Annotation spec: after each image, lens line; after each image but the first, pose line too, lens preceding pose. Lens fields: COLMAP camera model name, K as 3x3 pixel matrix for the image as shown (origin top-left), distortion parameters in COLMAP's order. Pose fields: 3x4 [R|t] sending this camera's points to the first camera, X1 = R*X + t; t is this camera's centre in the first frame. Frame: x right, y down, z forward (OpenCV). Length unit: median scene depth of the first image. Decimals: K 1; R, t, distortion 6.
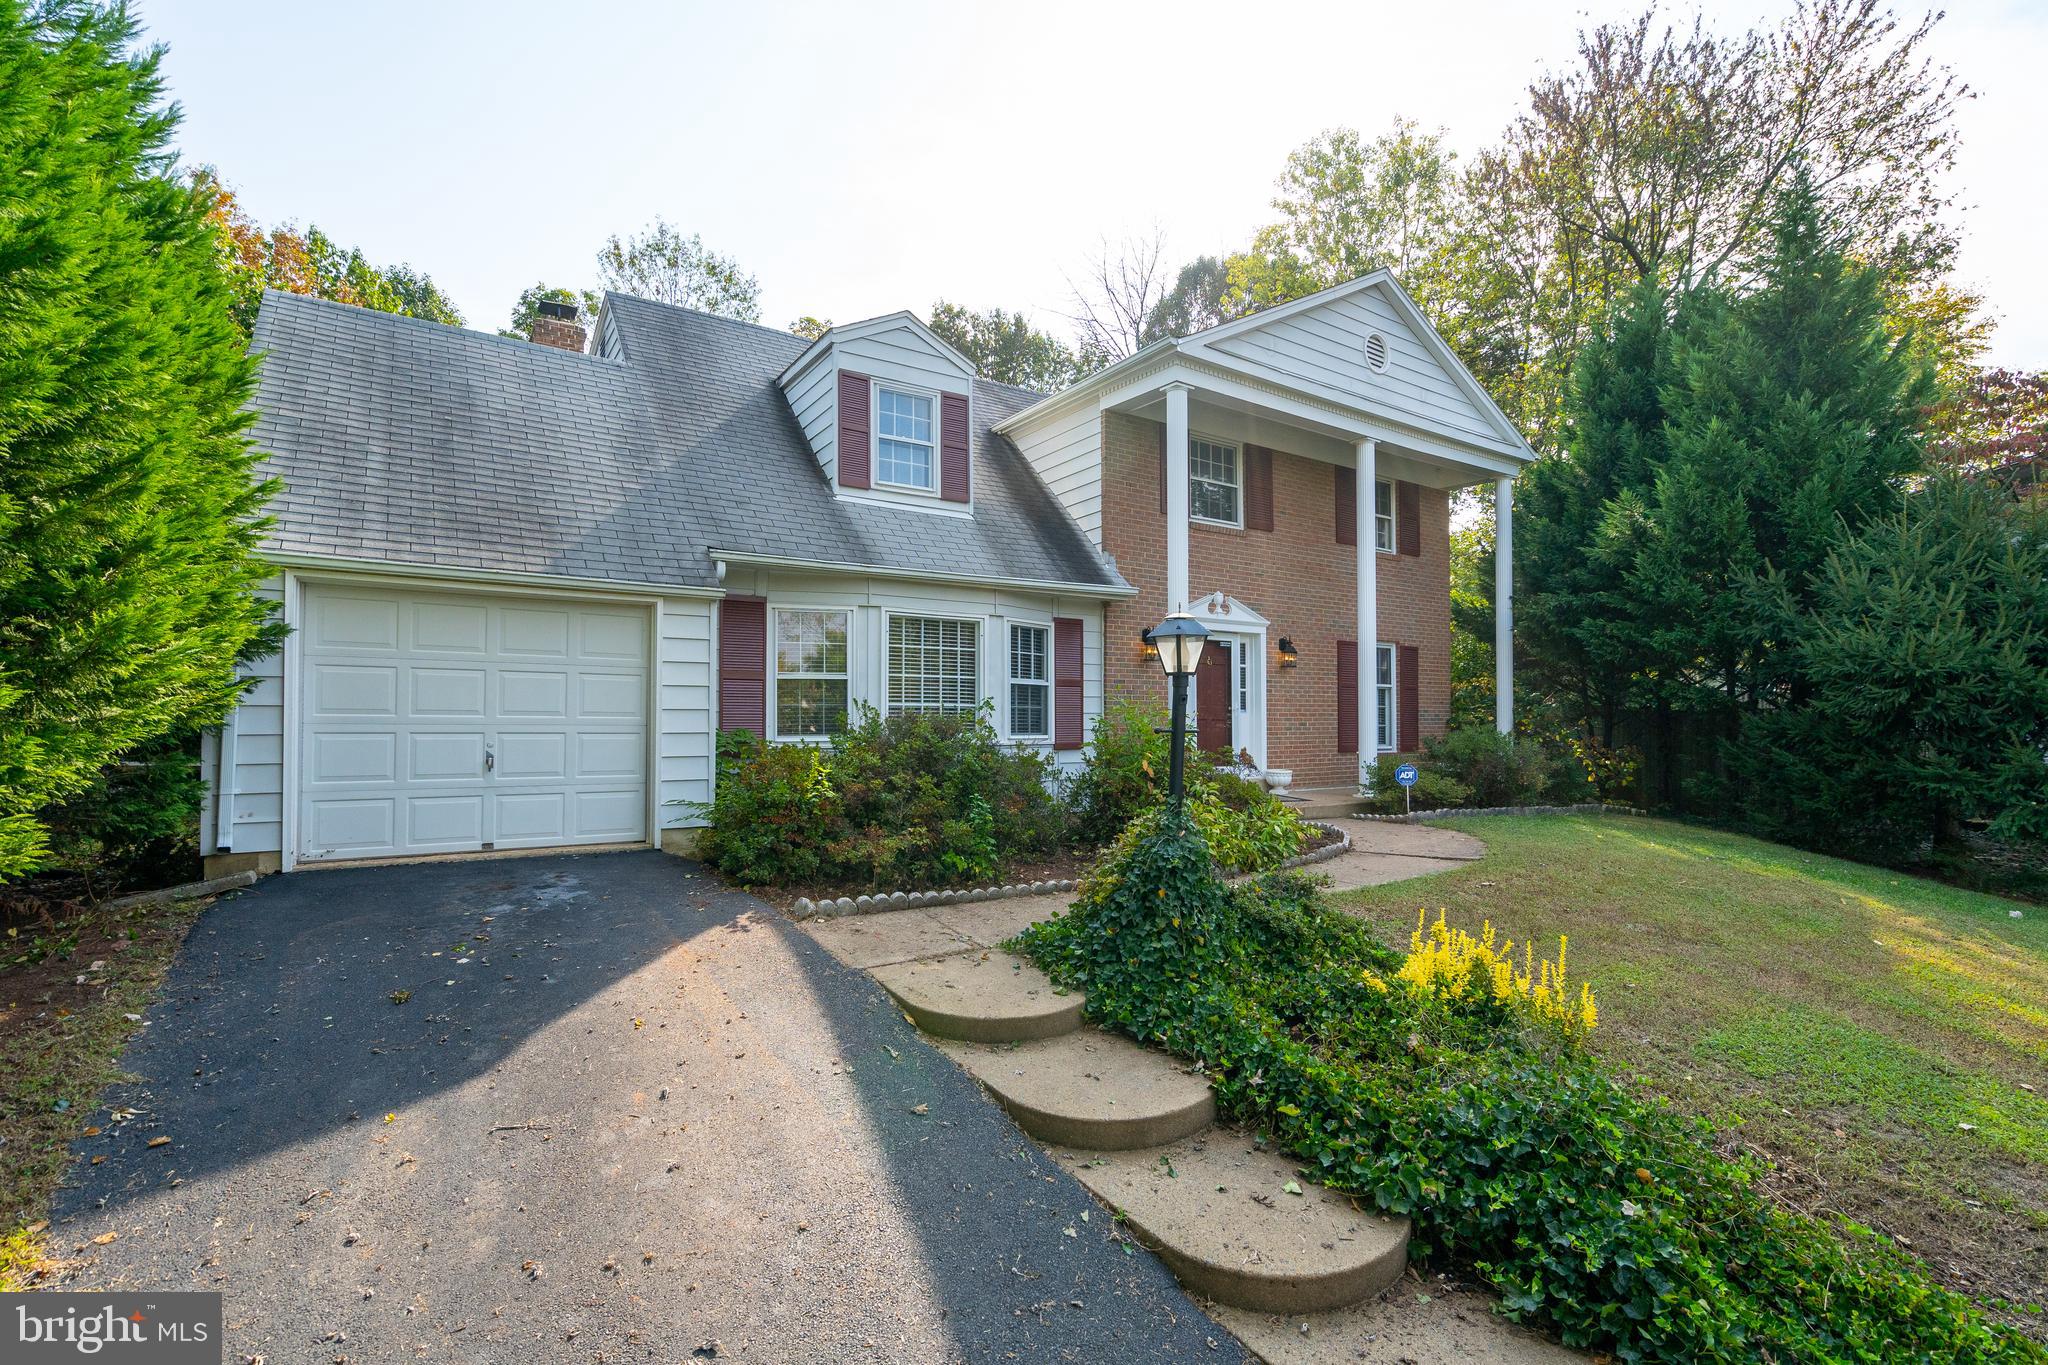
lens RADIAL K [[927.1, 0, 1028.1], [0, 927.1, 693.1], [0, 0, 1]] dist [-0.002813, 0.000886]
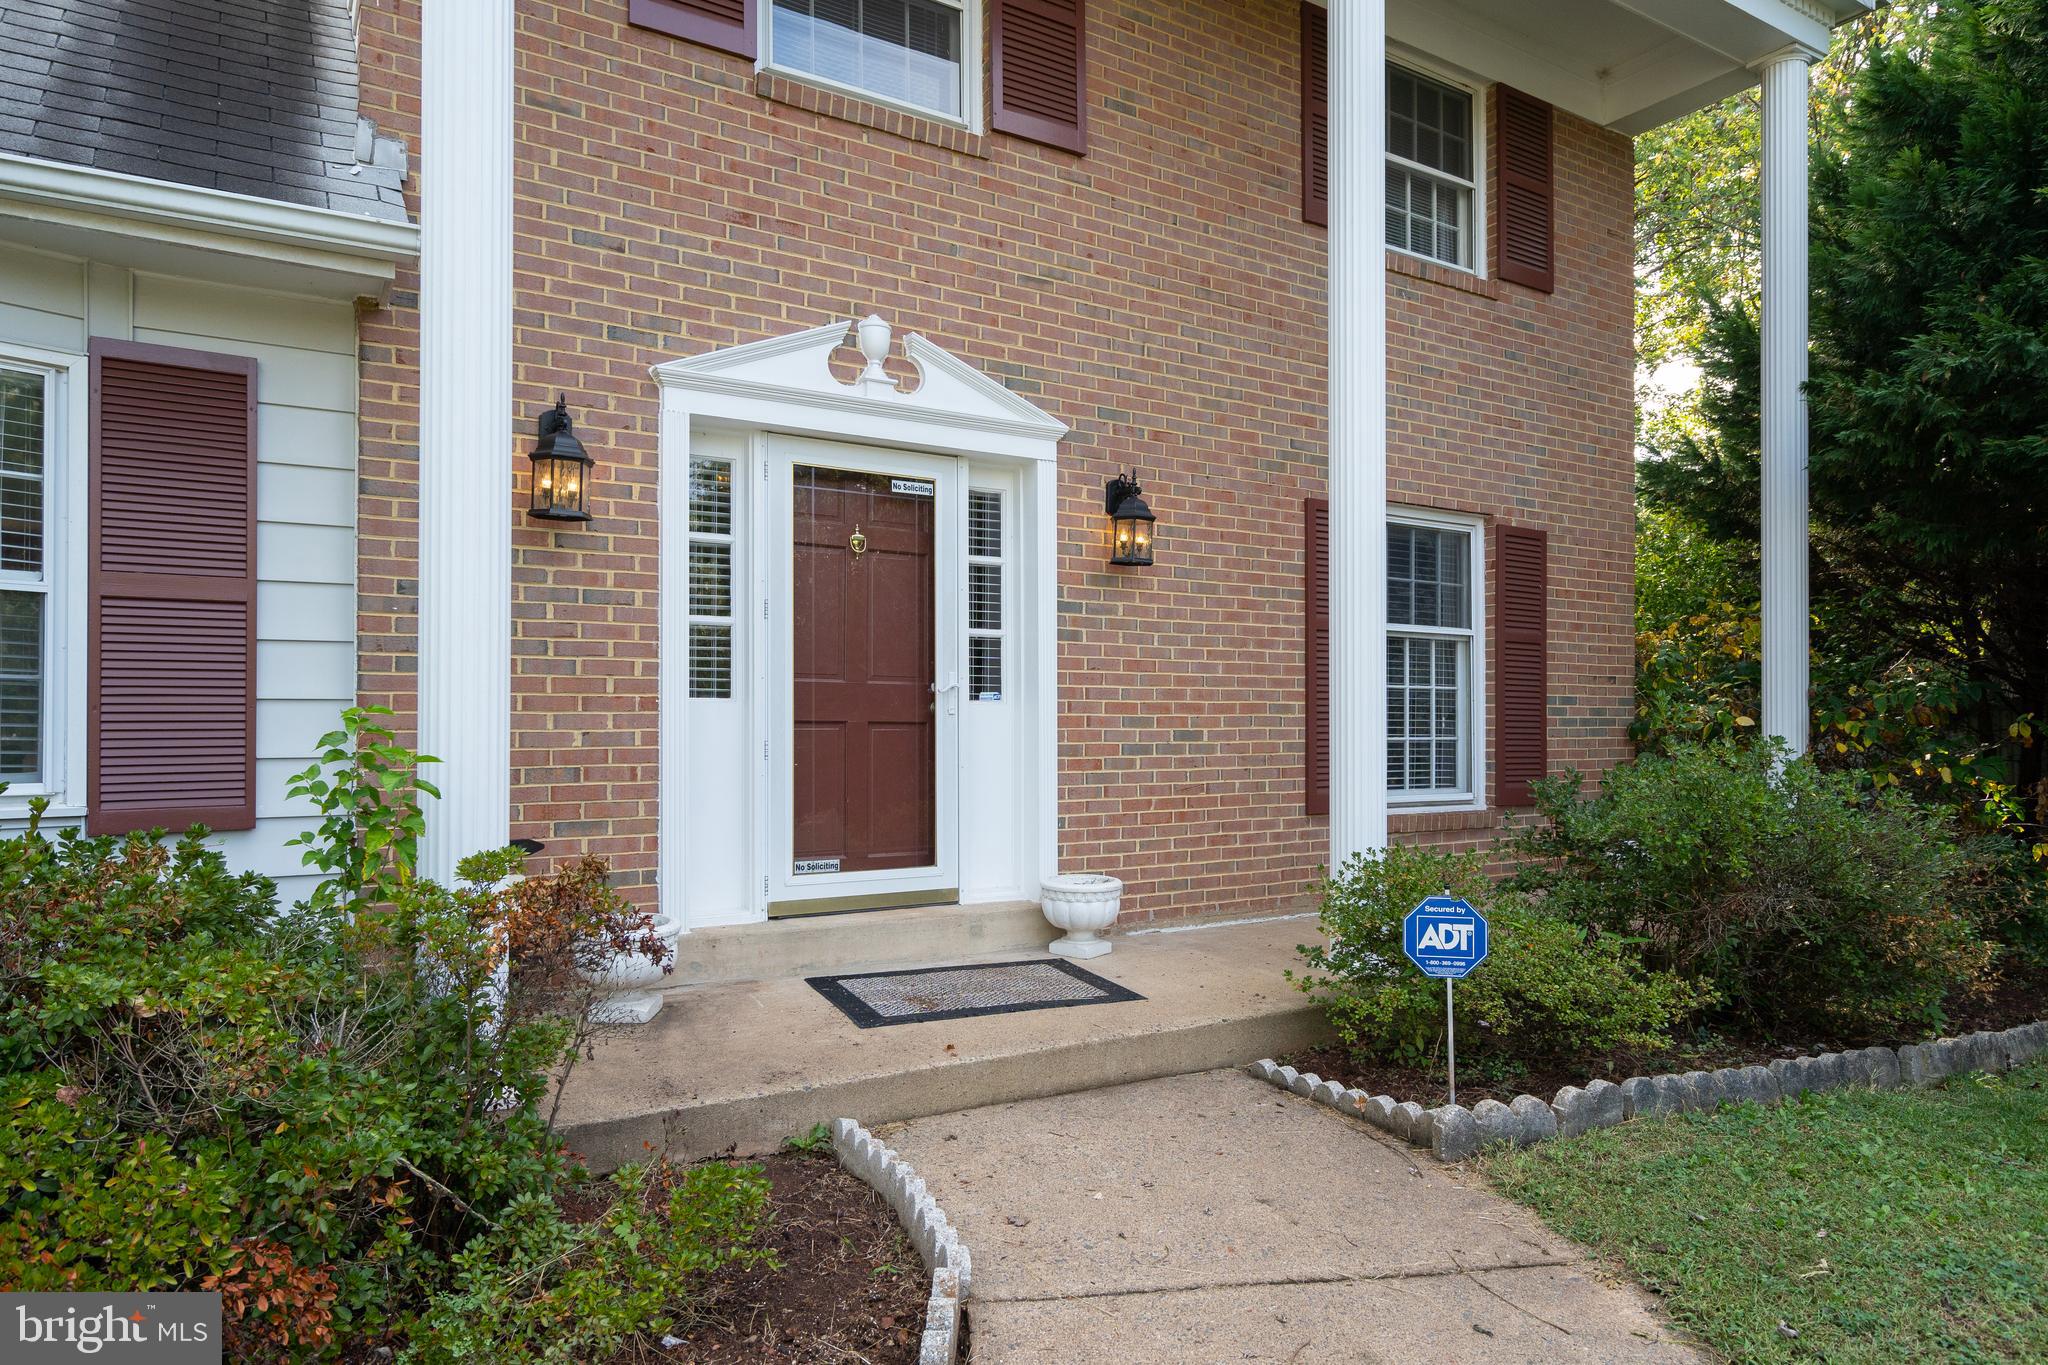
lens RADIAL K [[1220.5, 0, 1021.7], [0, 1220.5, 711.1], [0, 0, 1]] dist [-0.000065, 0.000428]
pose [[0.998961, -0.002809, -0.045493, 0.289594], [0.003532, 0.999868, 0.015834, 0.019084], [0.045442, -0.015978, 0.998839, 0.620792]]
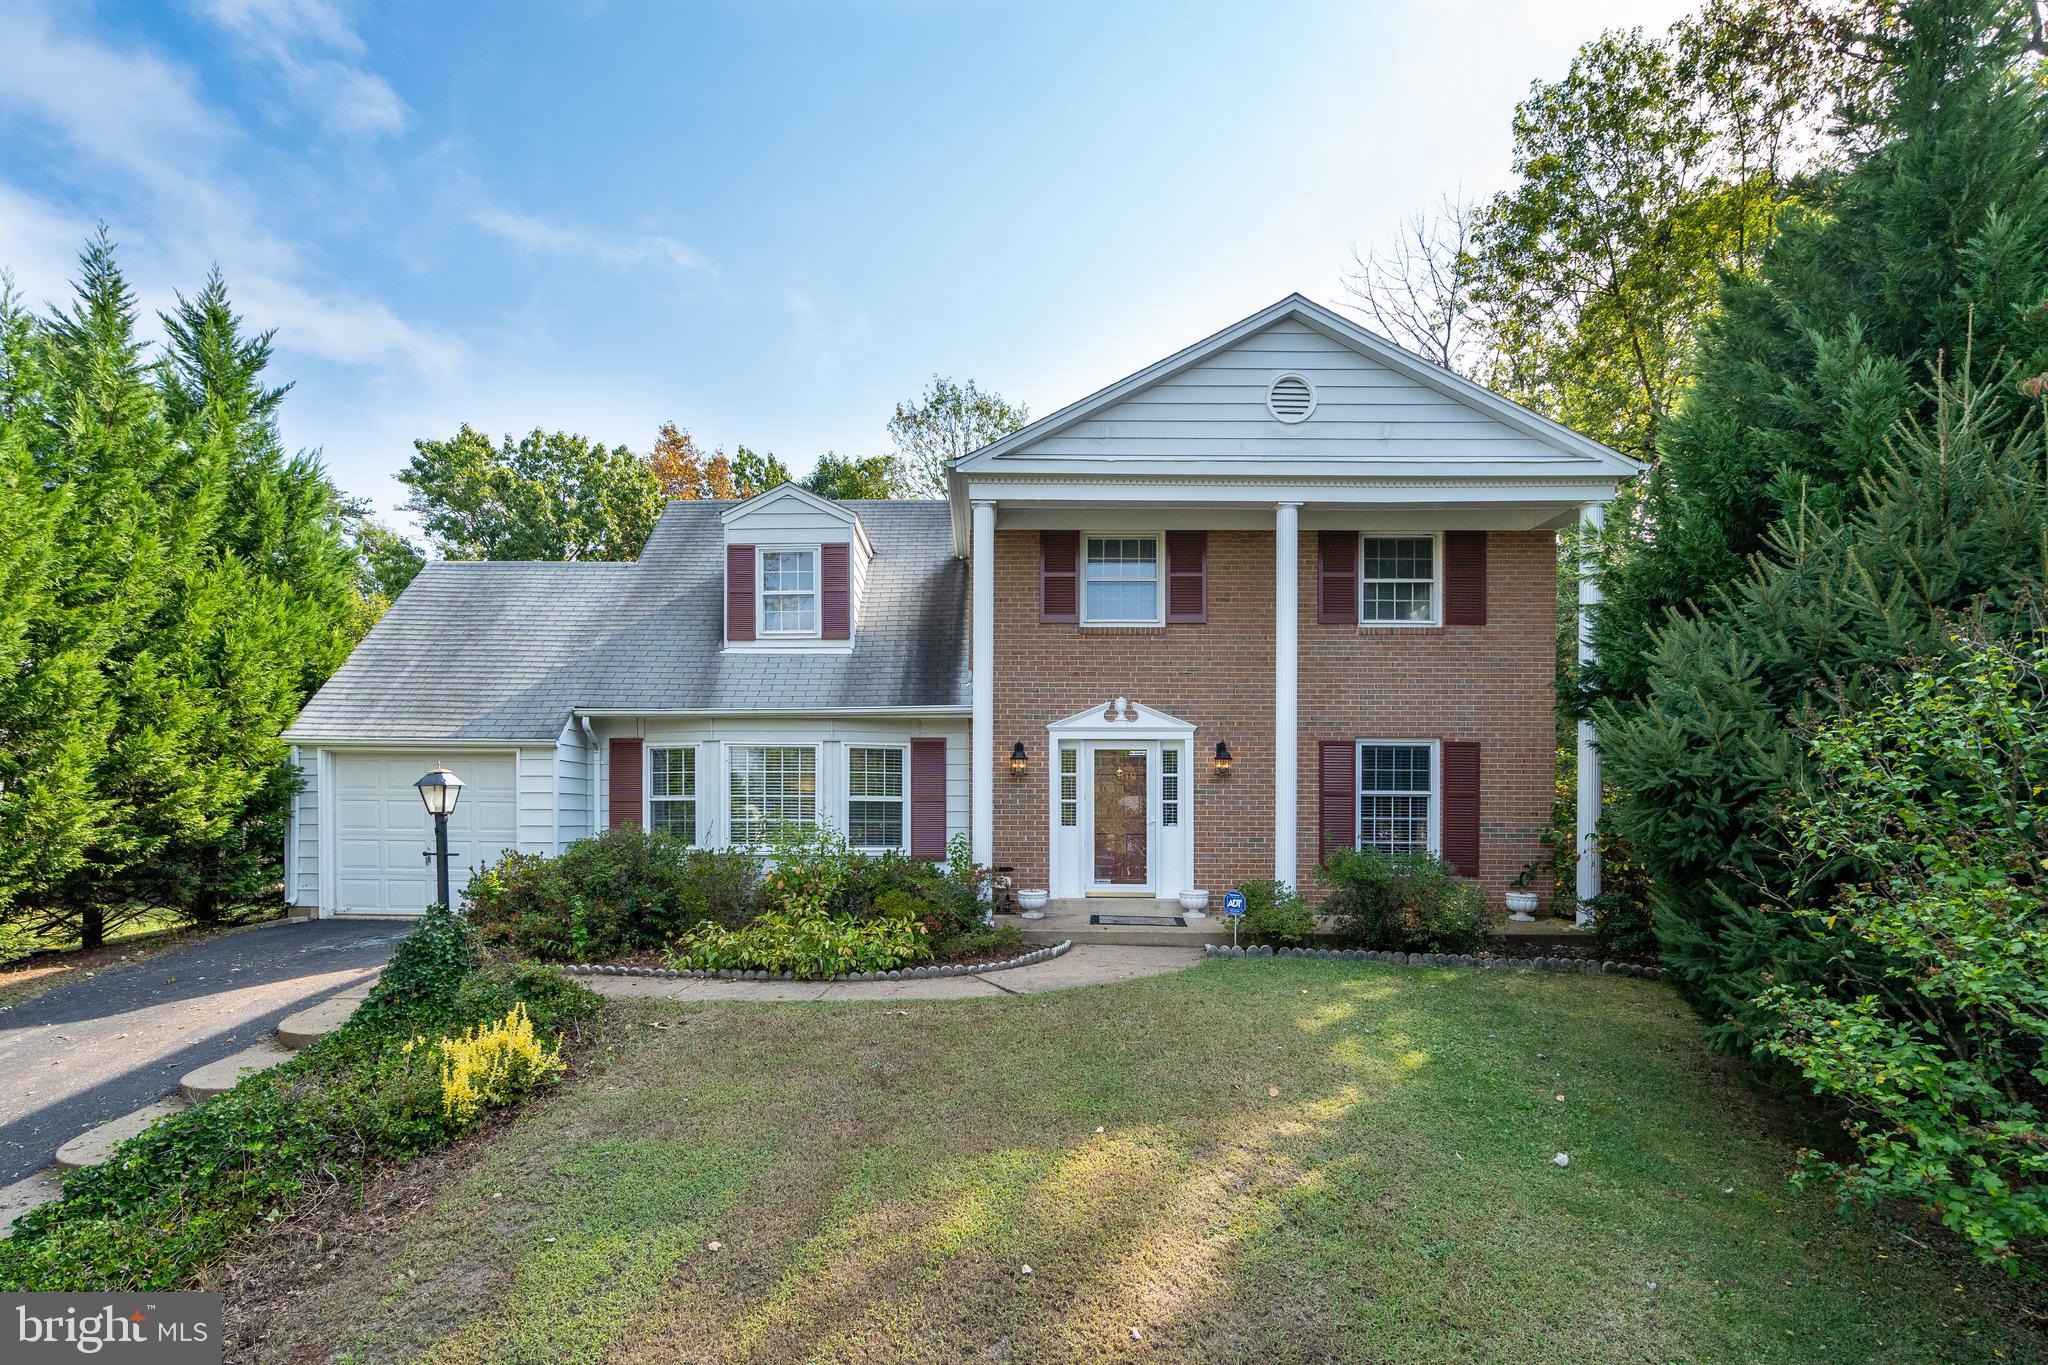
lens RADIAL K [[966.5, 0, 982.5], [0, 966.5, 815.2], [0, 0, 1]] dist [-0.005772, -0.000349]
pose [[0.815948, 0.003607, -0.578113, 0.693580], [0.012935, 0.999616, 0.024493, -0.017523], [0.577980, -0.027463, 0.815589, 0.127562]]
